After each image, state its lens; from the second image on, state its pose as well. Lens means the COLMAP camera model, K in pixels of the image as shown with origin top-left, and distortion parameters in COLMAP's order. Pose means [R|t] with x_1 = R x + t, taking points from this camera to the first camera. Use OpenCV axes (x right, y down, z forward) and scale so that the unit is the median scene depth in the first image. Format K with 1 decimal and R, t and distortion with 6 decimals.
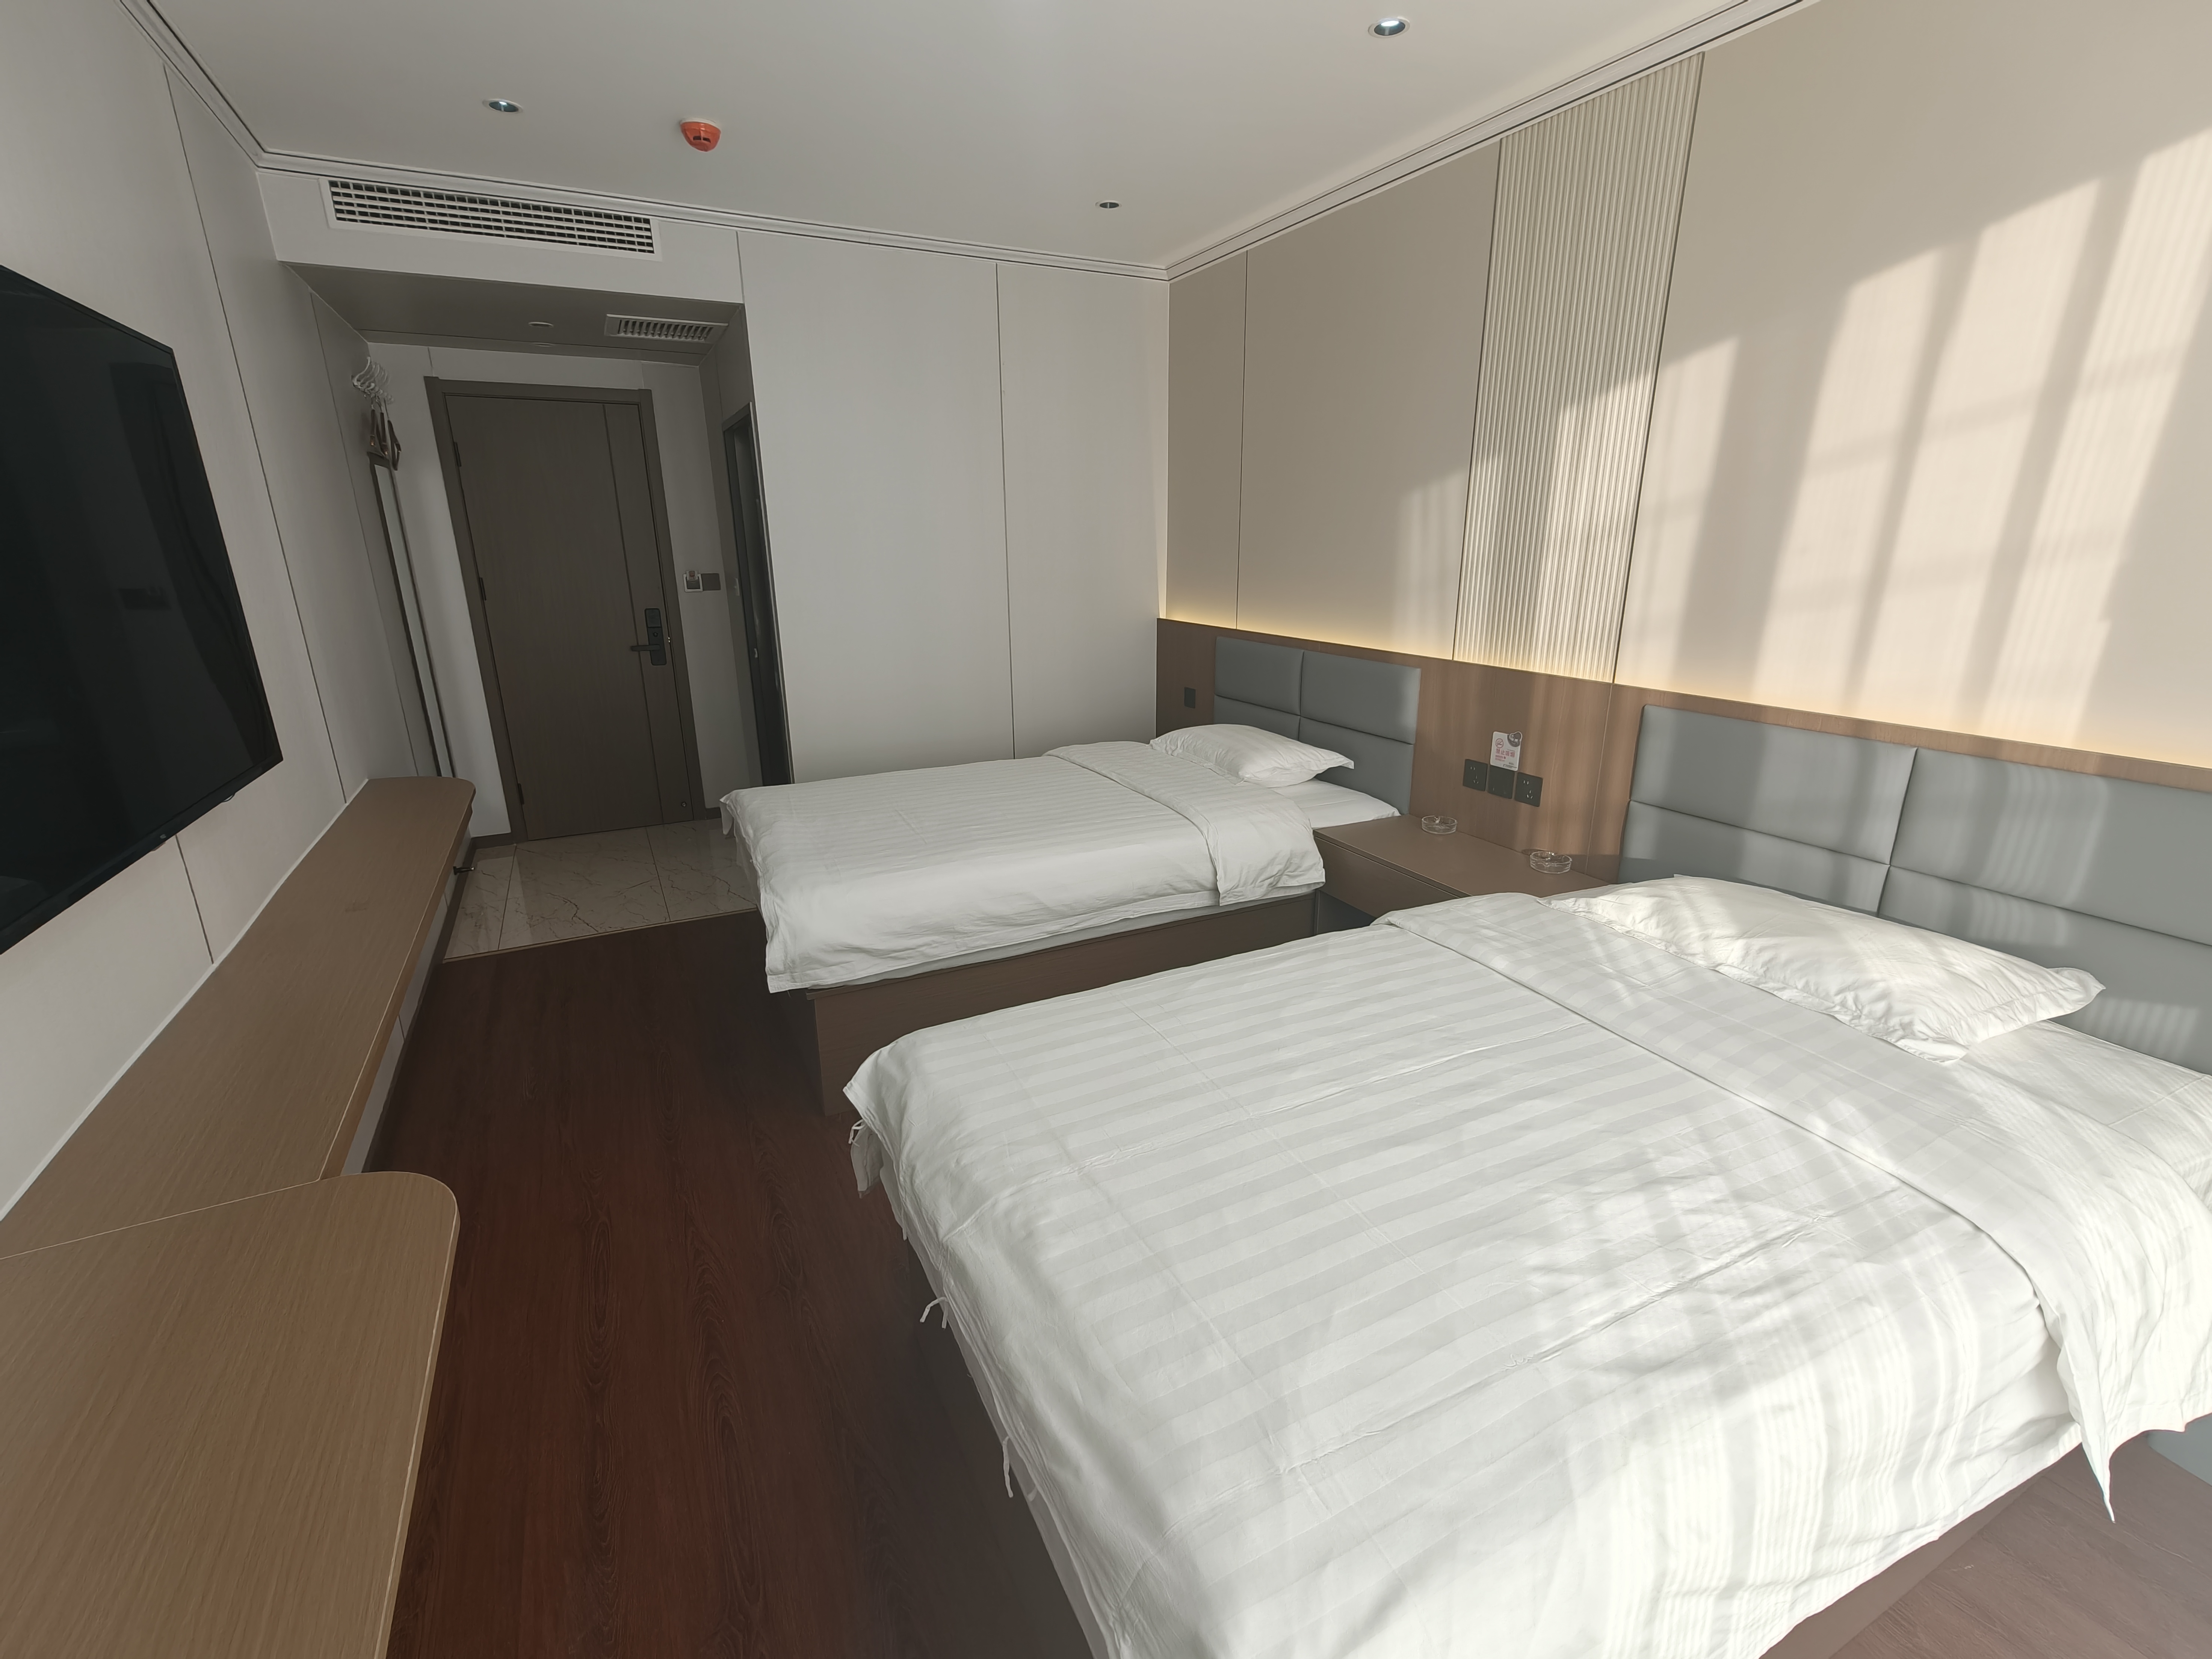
lens RADIAL K [[986.1, 0, 1116.0], [0, 986.1, 834.7], [0, 0, 1]] dist [0.009366, -0.001526]
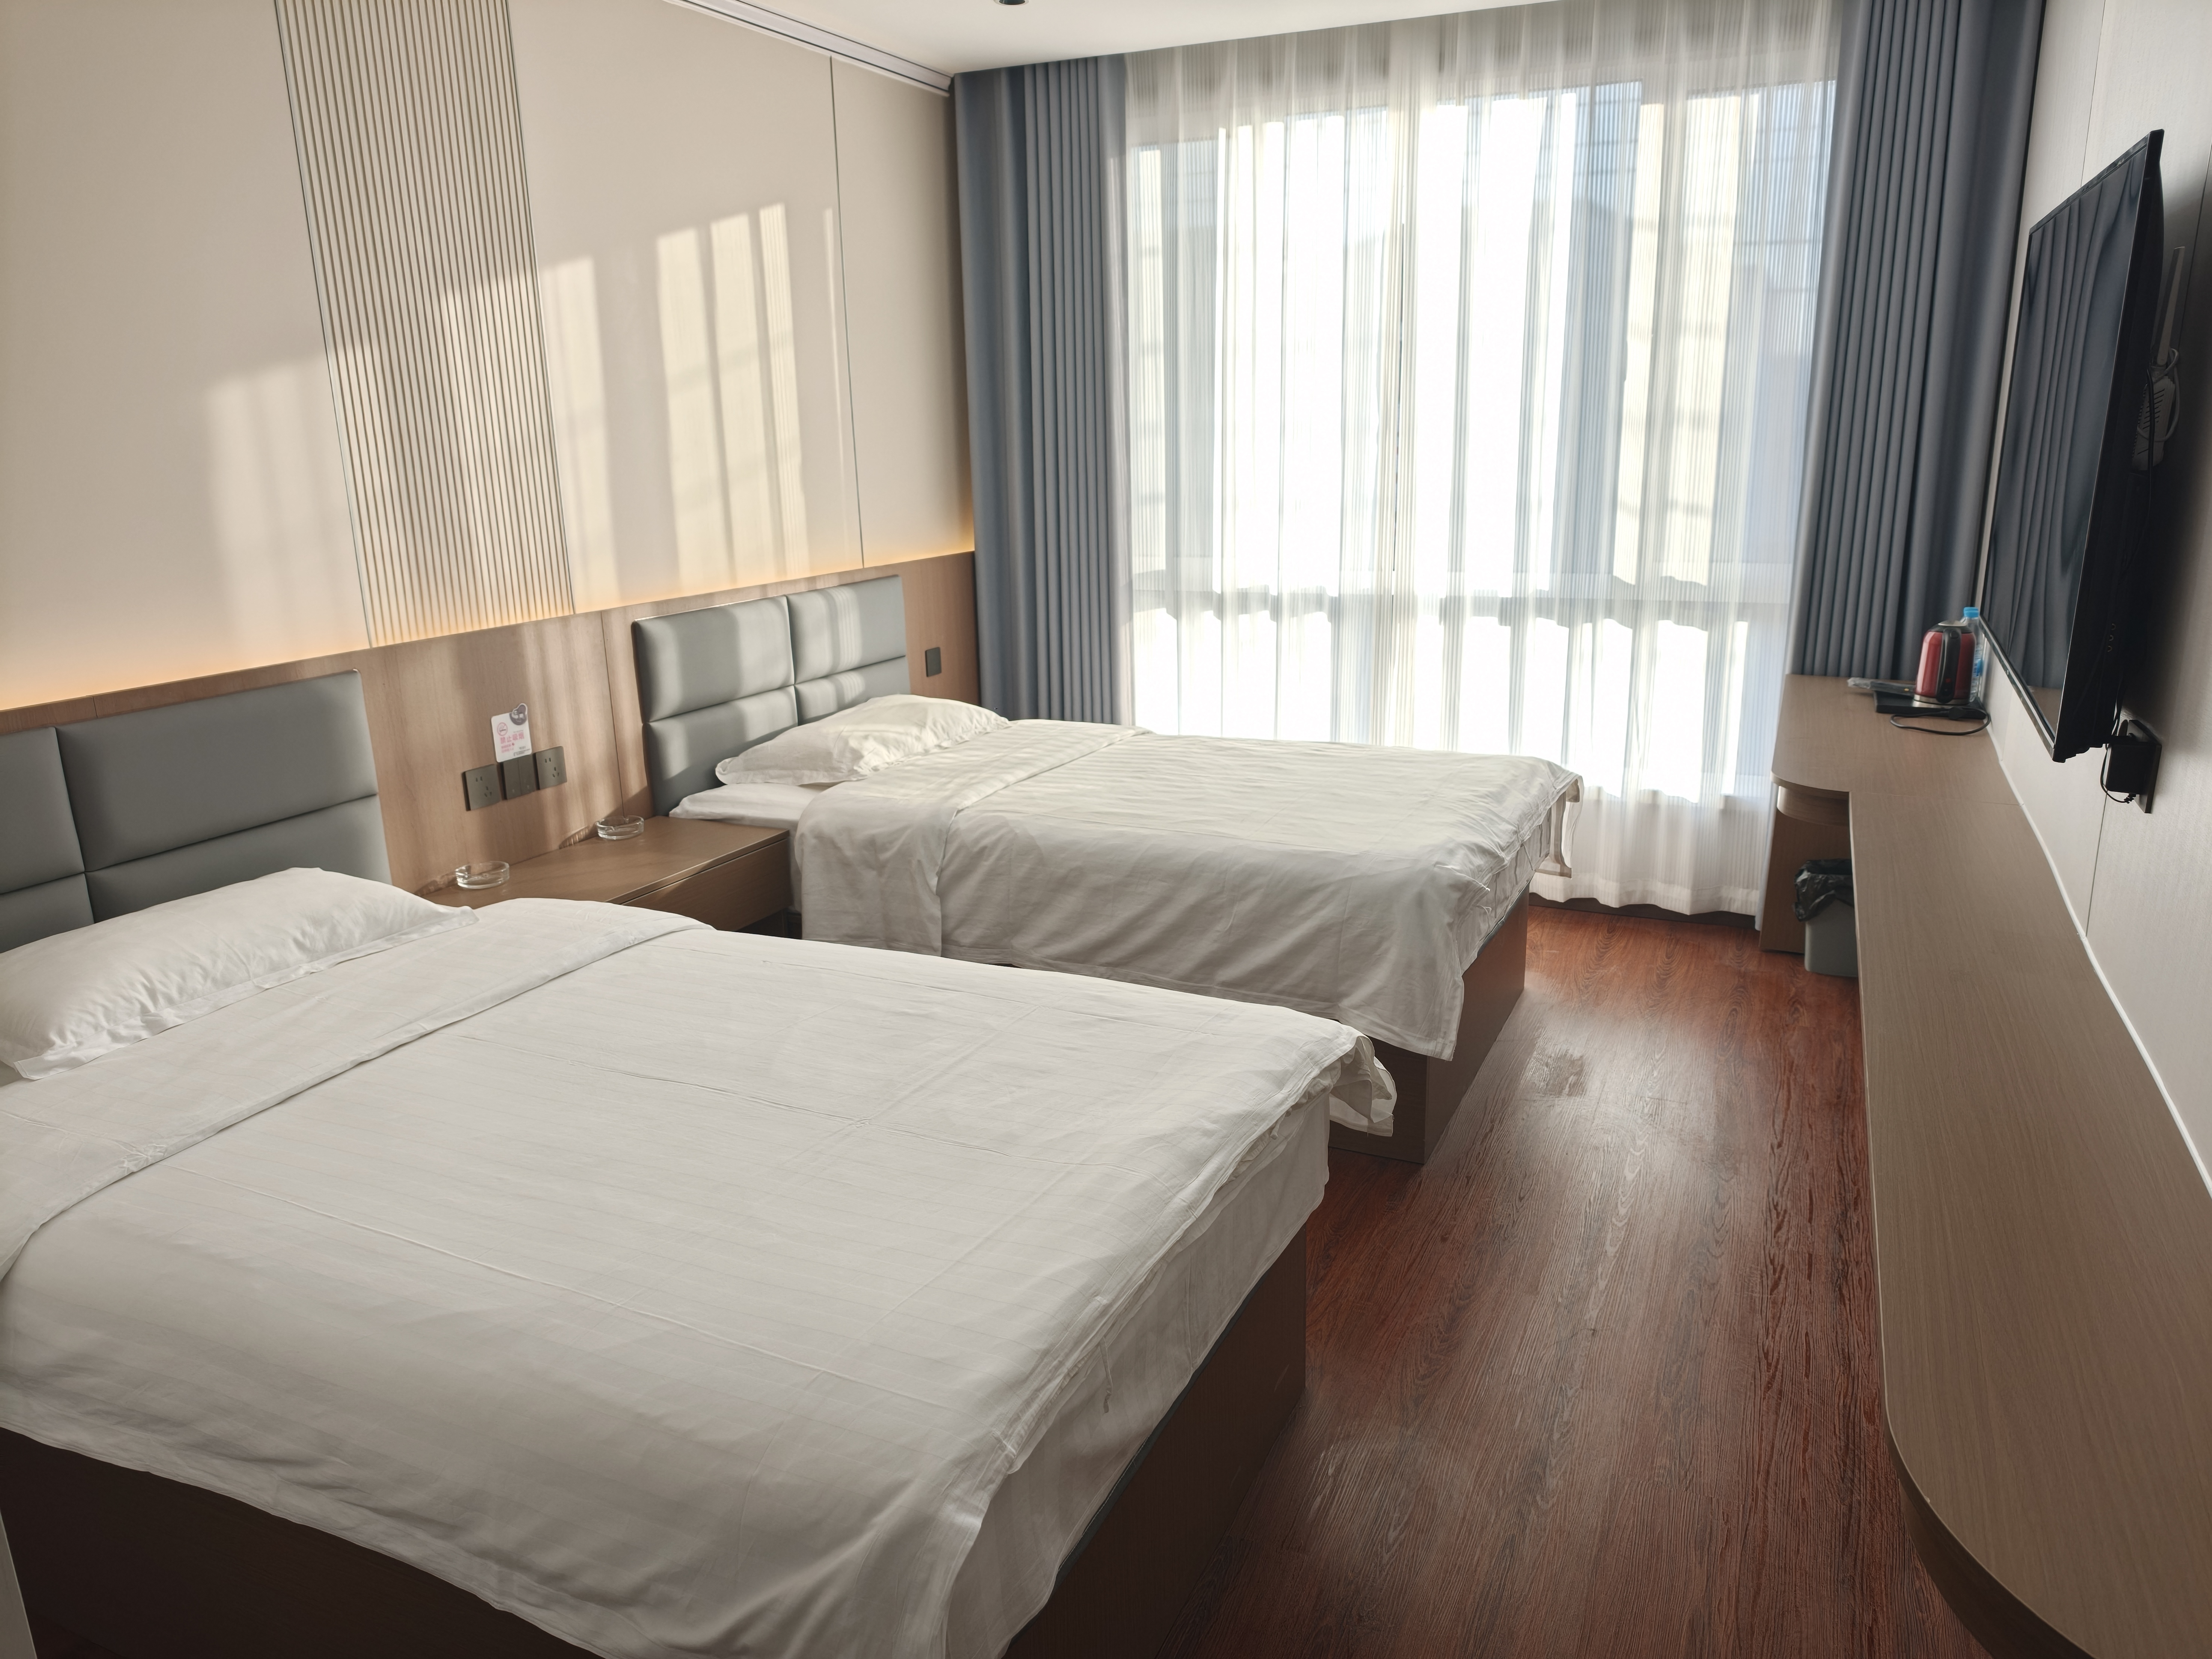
lens RADIAL K [[1508.0, 0, 1120.1], [0, 1508.0, 817.2], [0, 0, 1]] dist [0.041273, -0.001497]
pose [[-0.632099, -0.173734, 0.755161, -0.839368], [0.250550, 0.876370, 0.411340, -0.419498], [-0.733264, 0.449213, -0.510423, 1.379552]]
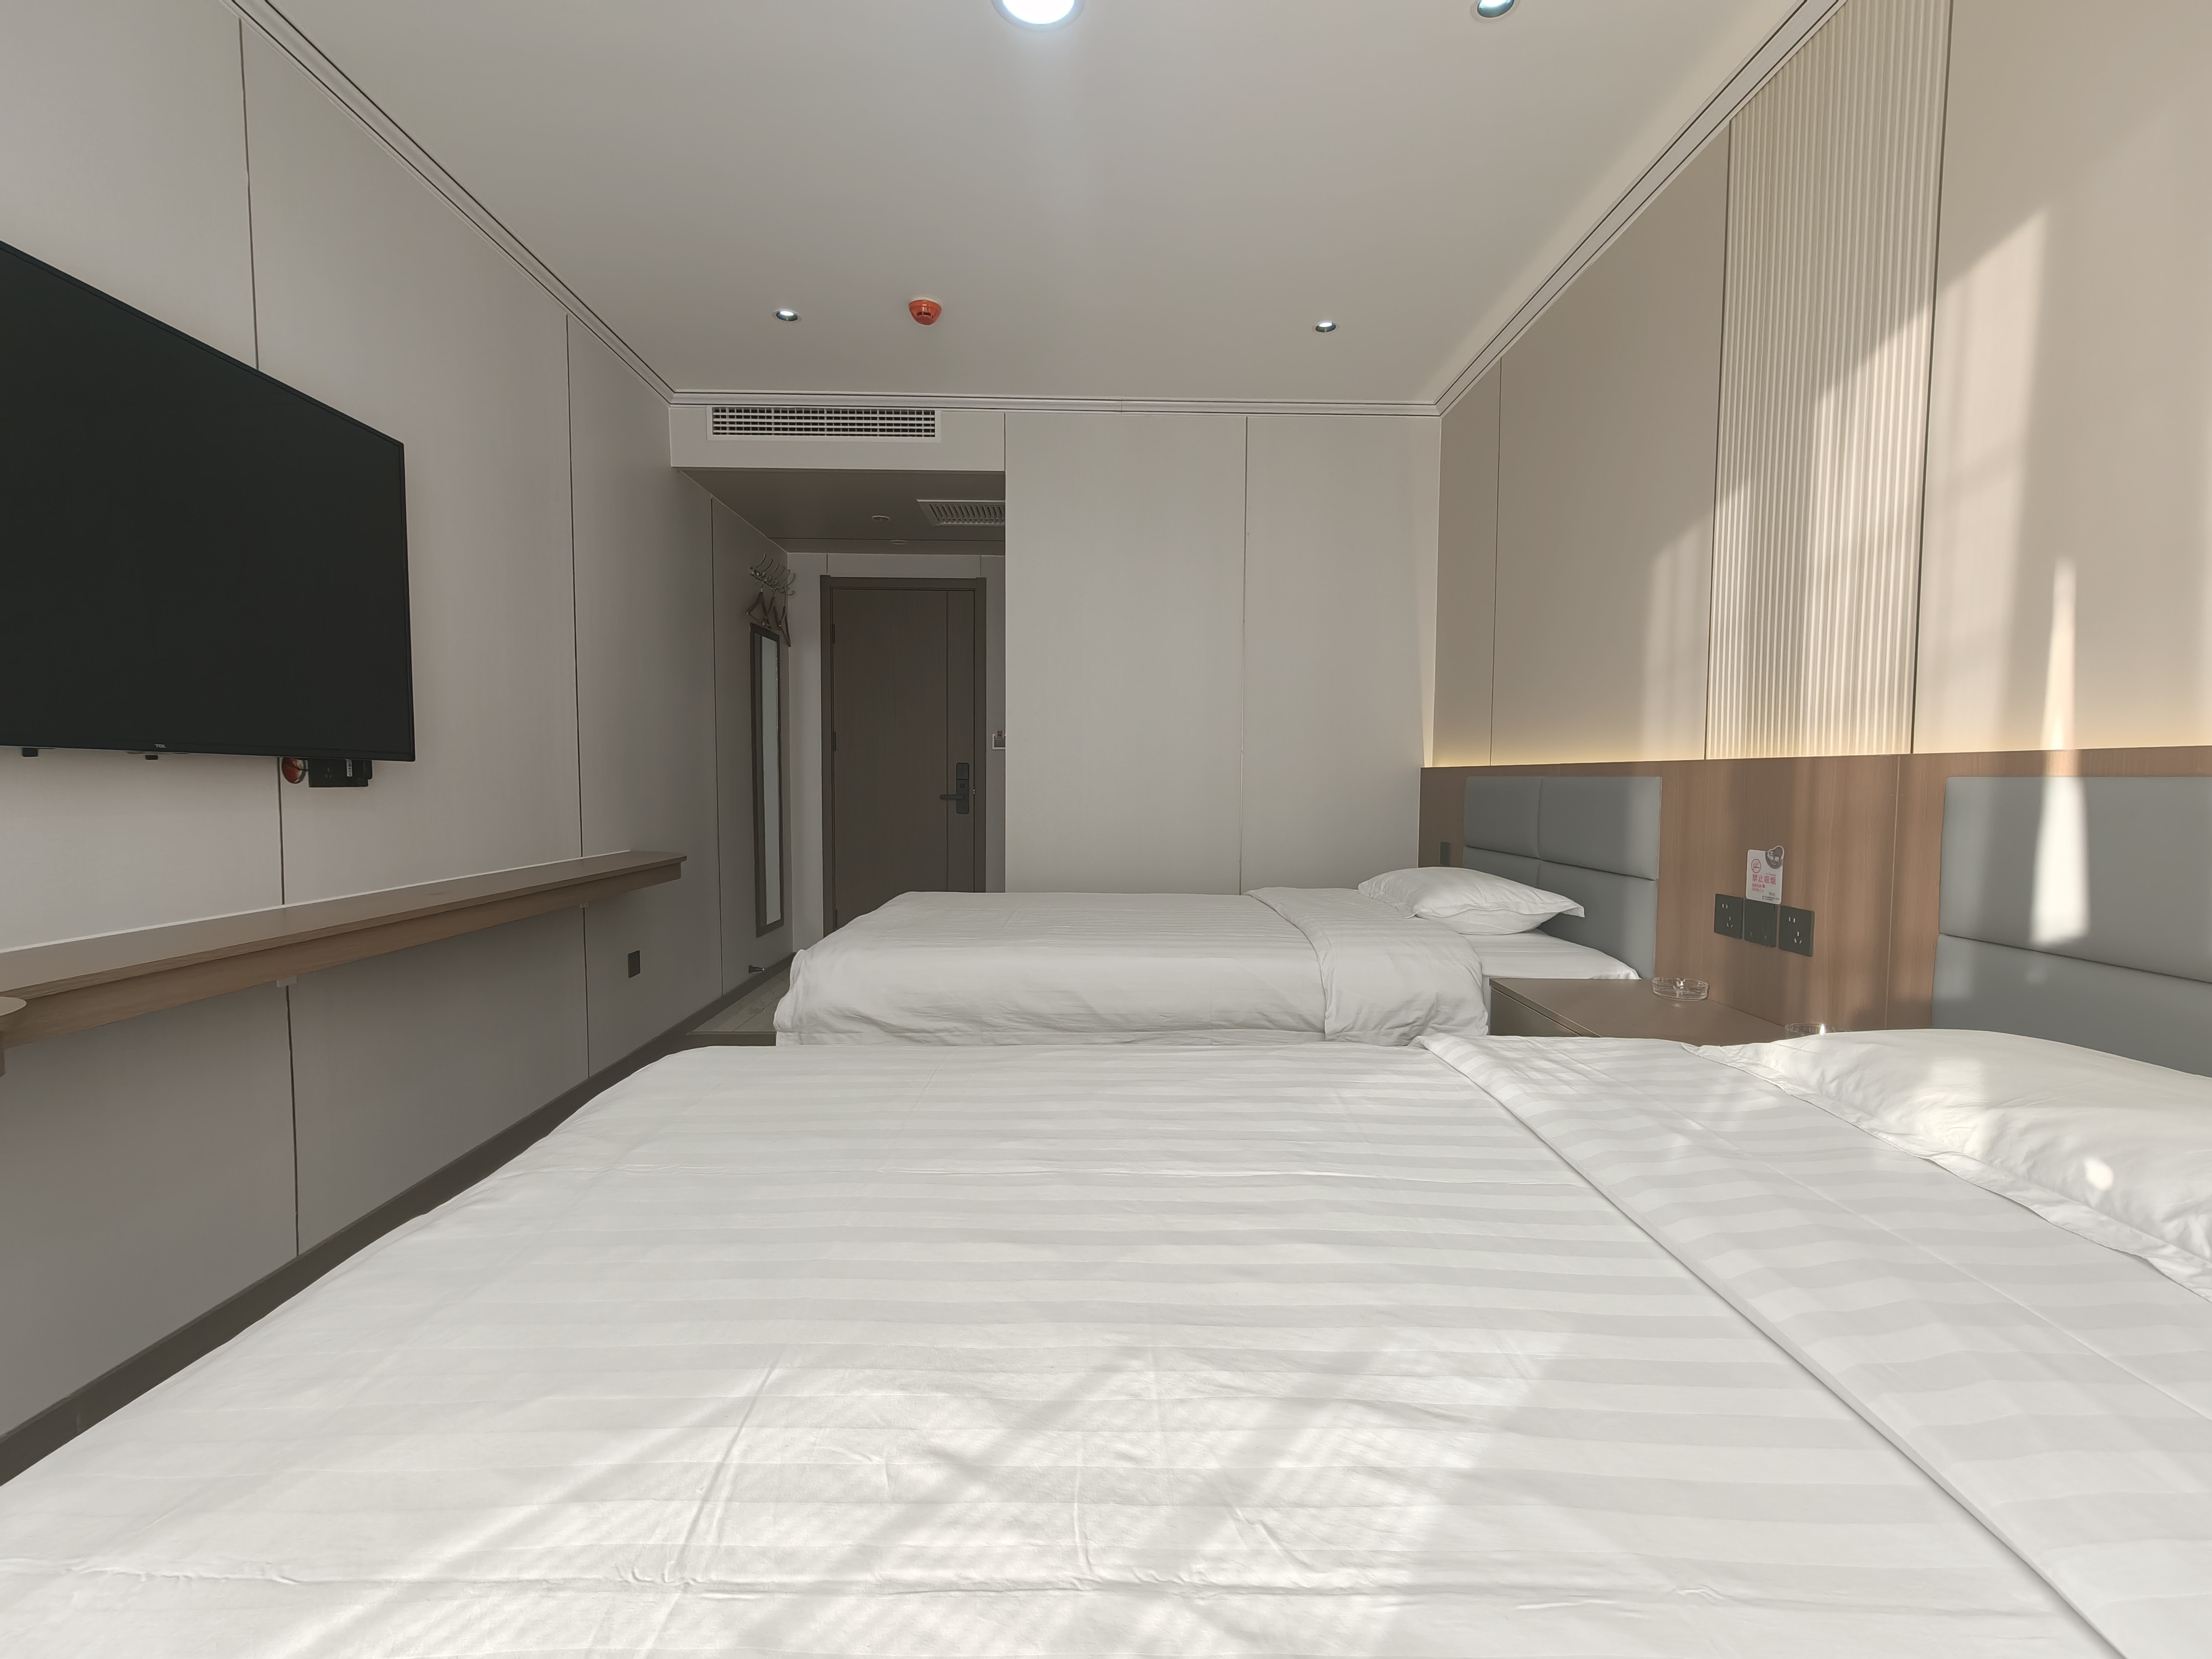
lens RADIAL K [[986.1, 0, 1115.4], [0, 986.1, 836.3], [0, 0, 1]] dist [0.009366, -0.001526]
pose [[0.899032, 0.037389, -0.436285, 0.312242], [-0.139487, 0.968898, -0.204401, 0.097848], [0.415073, 0.244619, 0.876285, 0.226736]]
